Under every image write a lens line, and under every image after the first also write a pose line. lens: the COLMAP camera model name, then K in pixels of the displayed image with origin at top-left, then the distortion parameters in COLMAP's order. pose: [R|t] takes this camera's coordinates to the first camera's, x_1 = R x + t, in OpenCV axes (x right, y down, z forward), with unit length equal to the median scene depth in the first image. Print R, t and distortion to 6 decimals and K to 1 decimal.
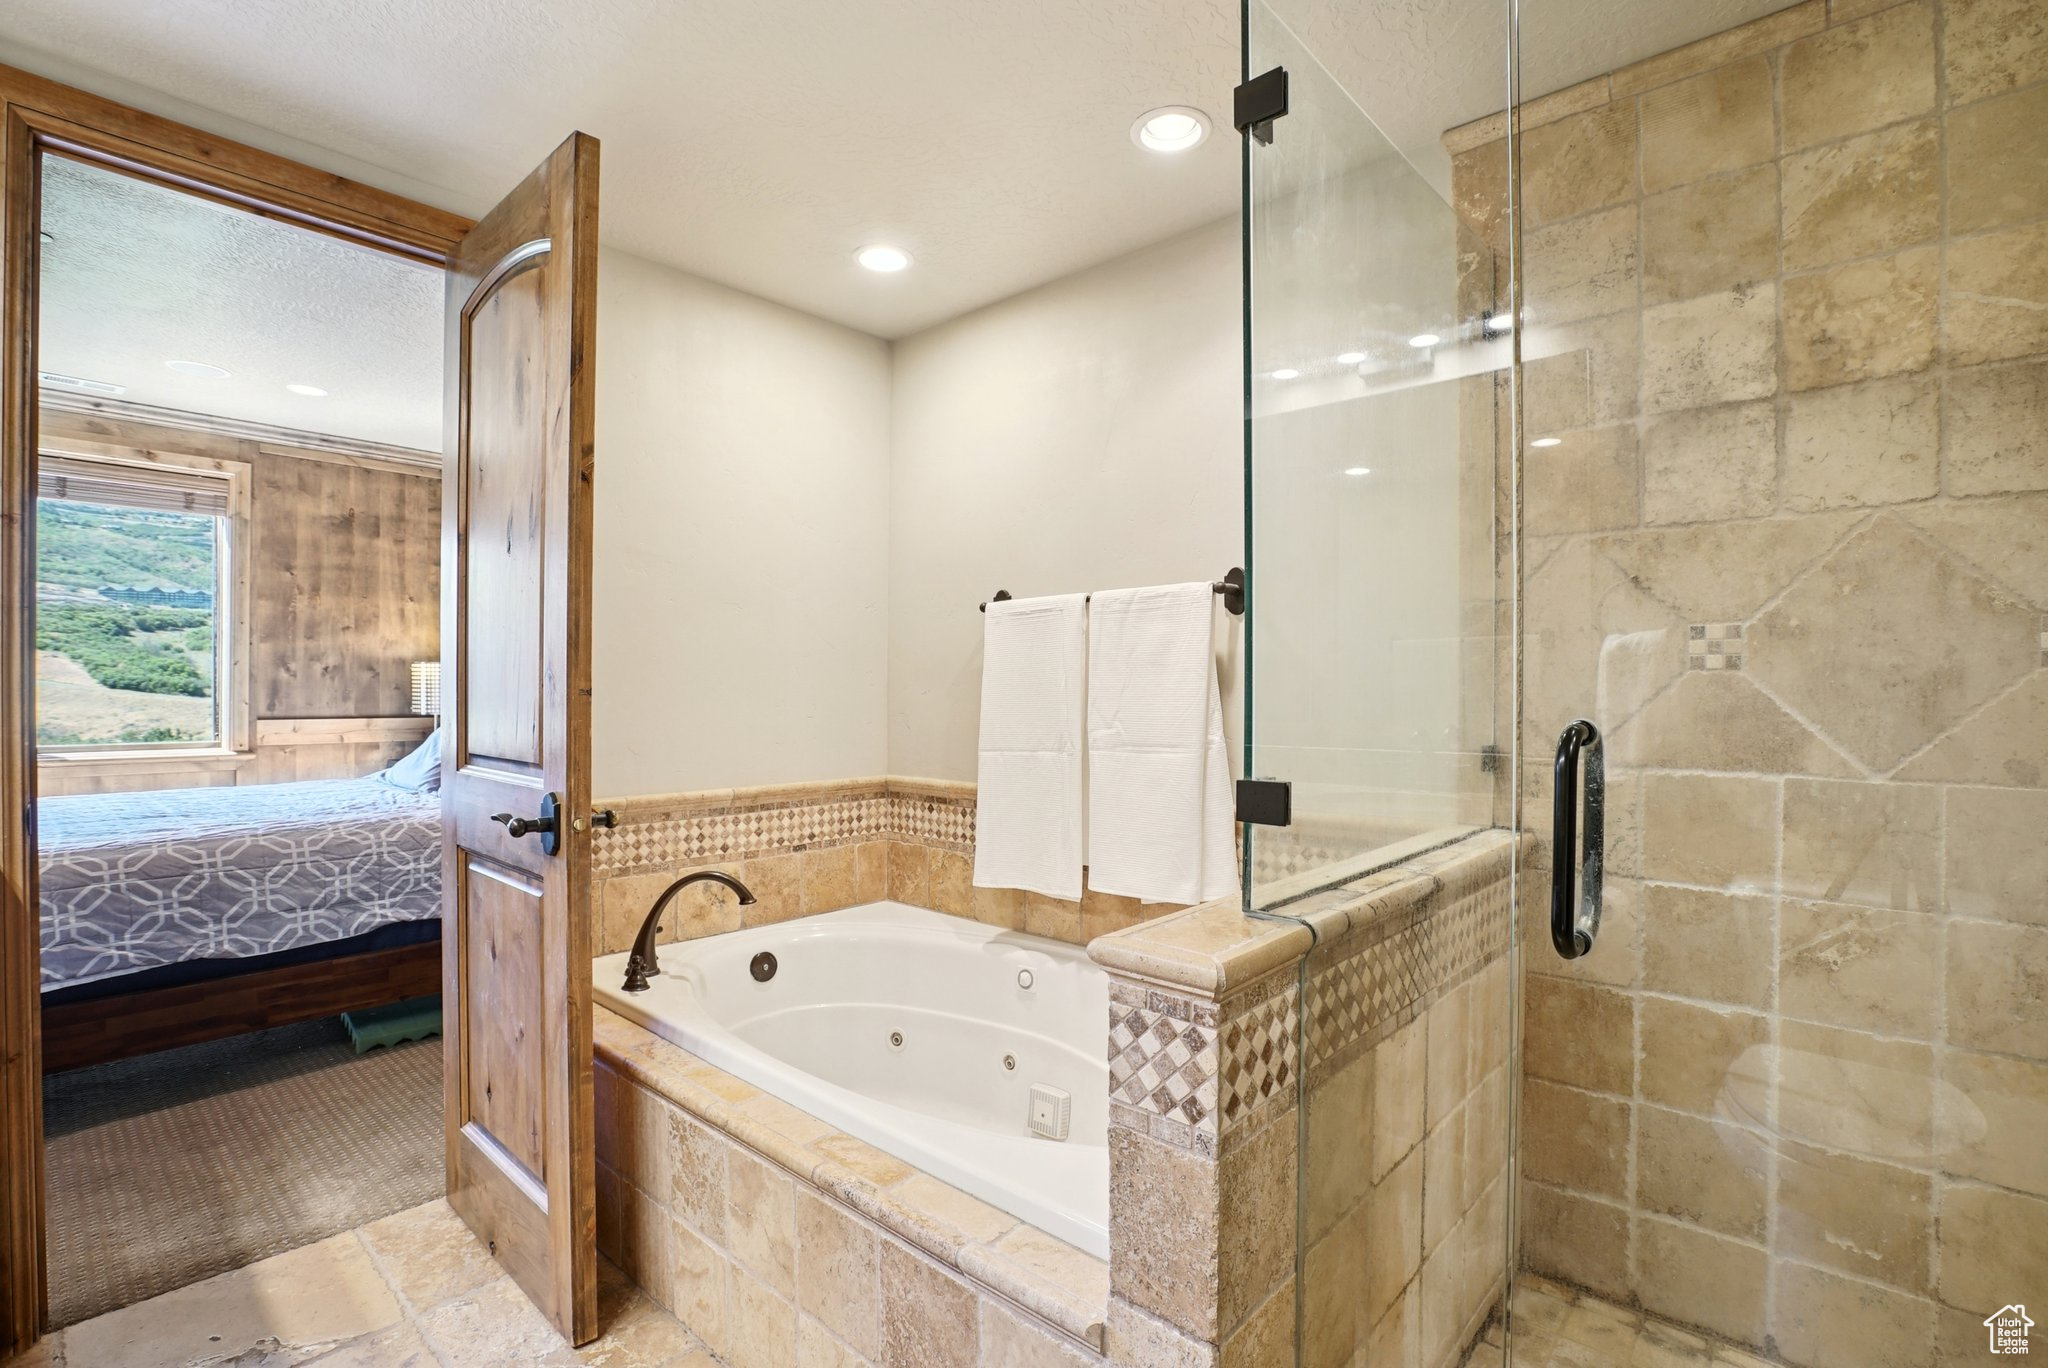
lens RADIAL K [[936.7, 0, 1032.4], [0, 936.7, 694.2], [0, 0, 1]] dist [-0.049373, 0.016466]
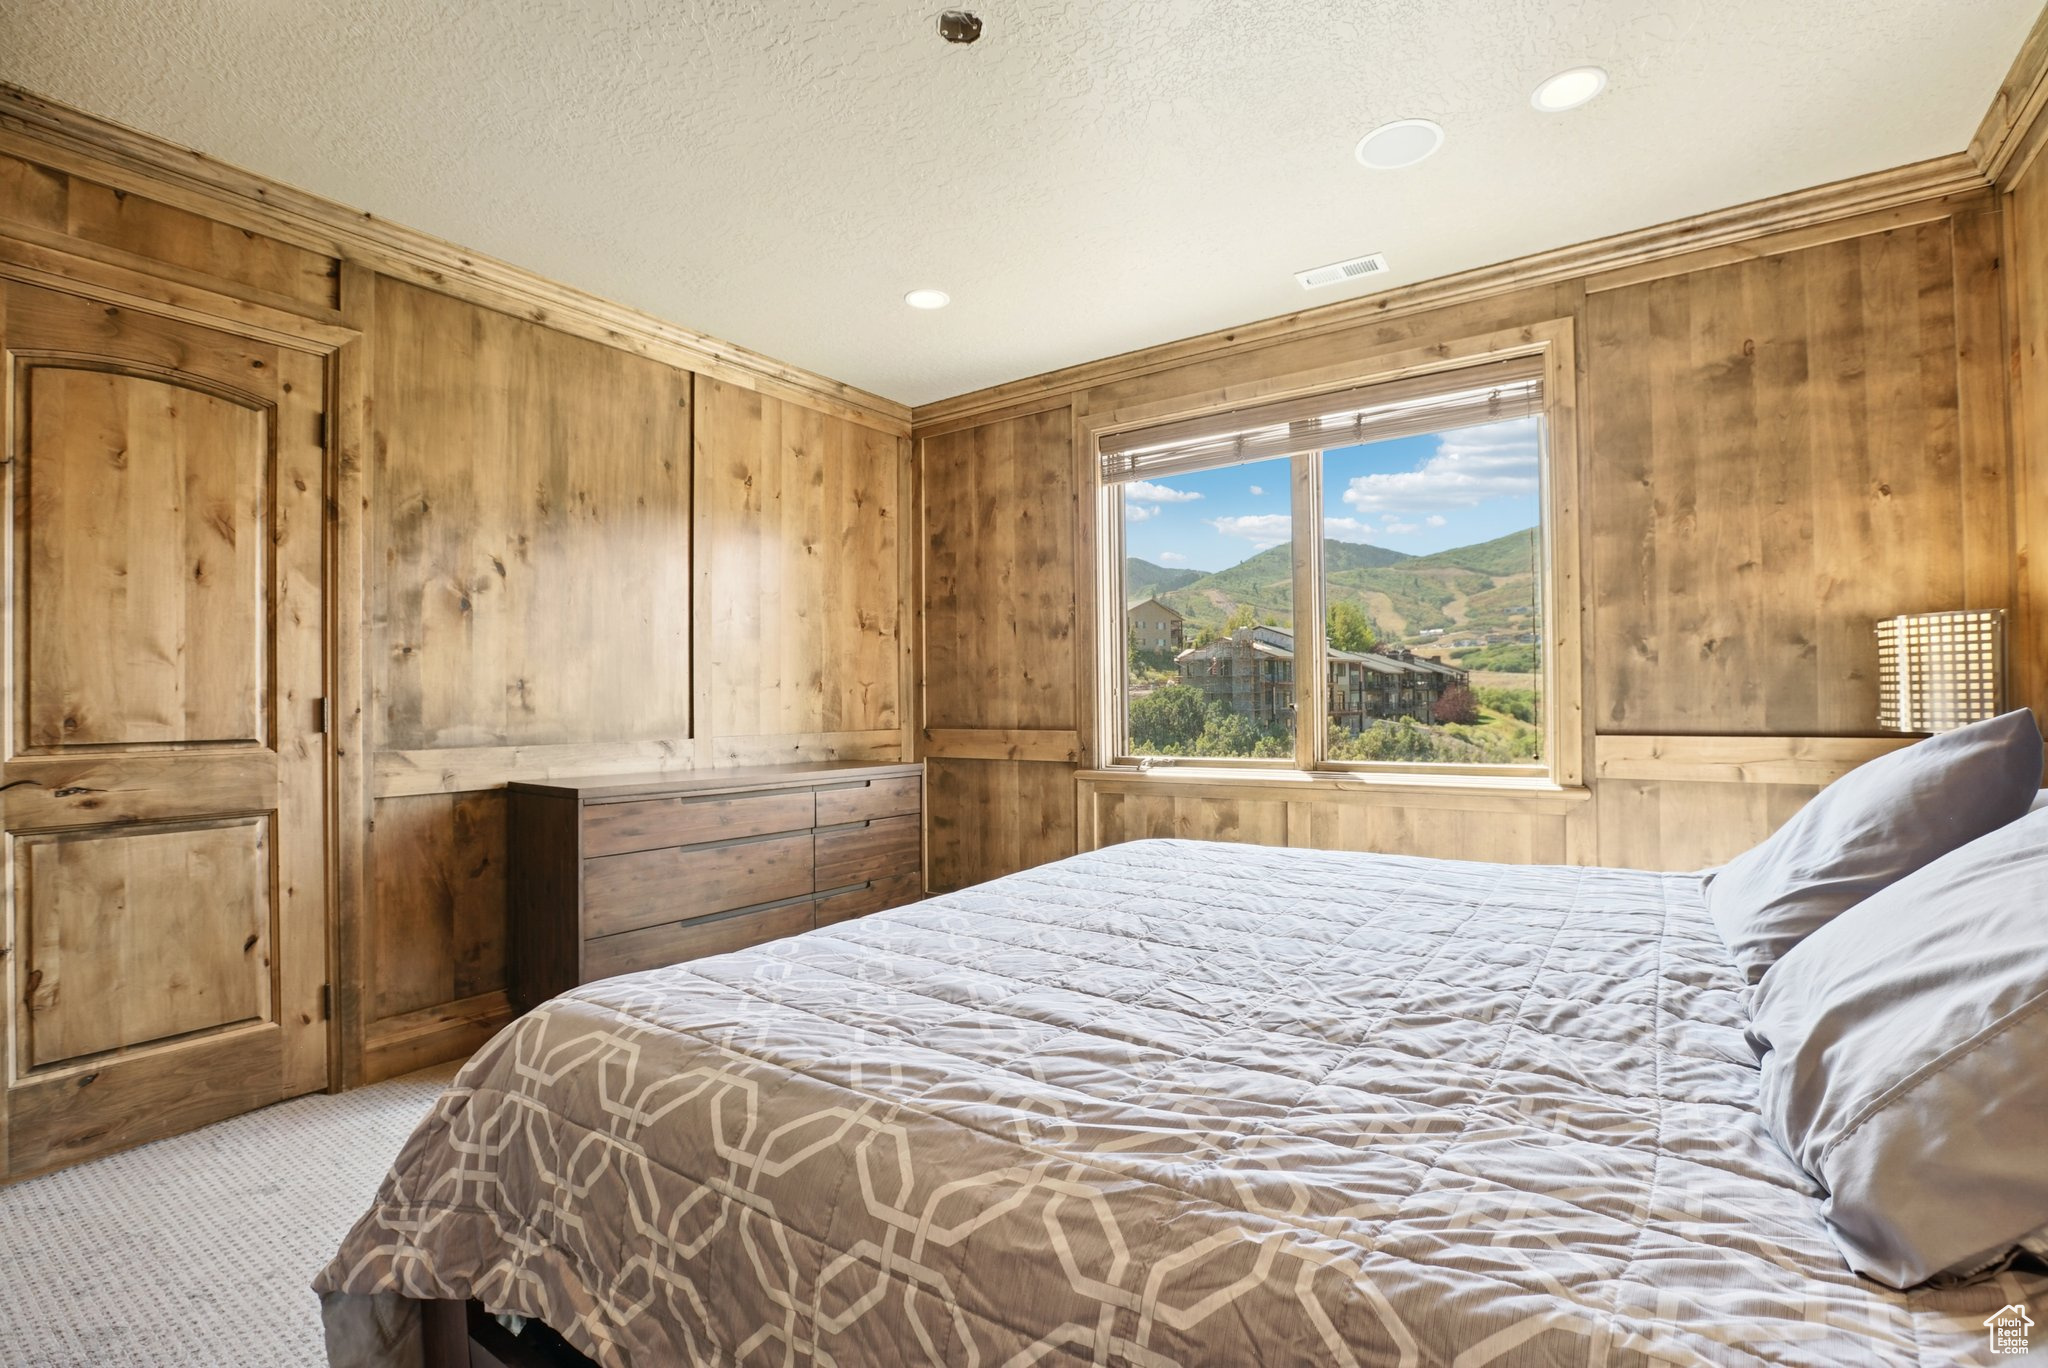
lens RADIAL K [[936.7, 0, 1032.4], [0, 936.7, 694.2], [0, 0, 1]] dist [-0.049373, 0.016466]
pose [[0.114420, -0.016798, -0.993290, -0.276443], [0.006682, 0.999847, -0.016140, 0.008103], [0.993410, -0.004791, 0.114515, 0.536901]]
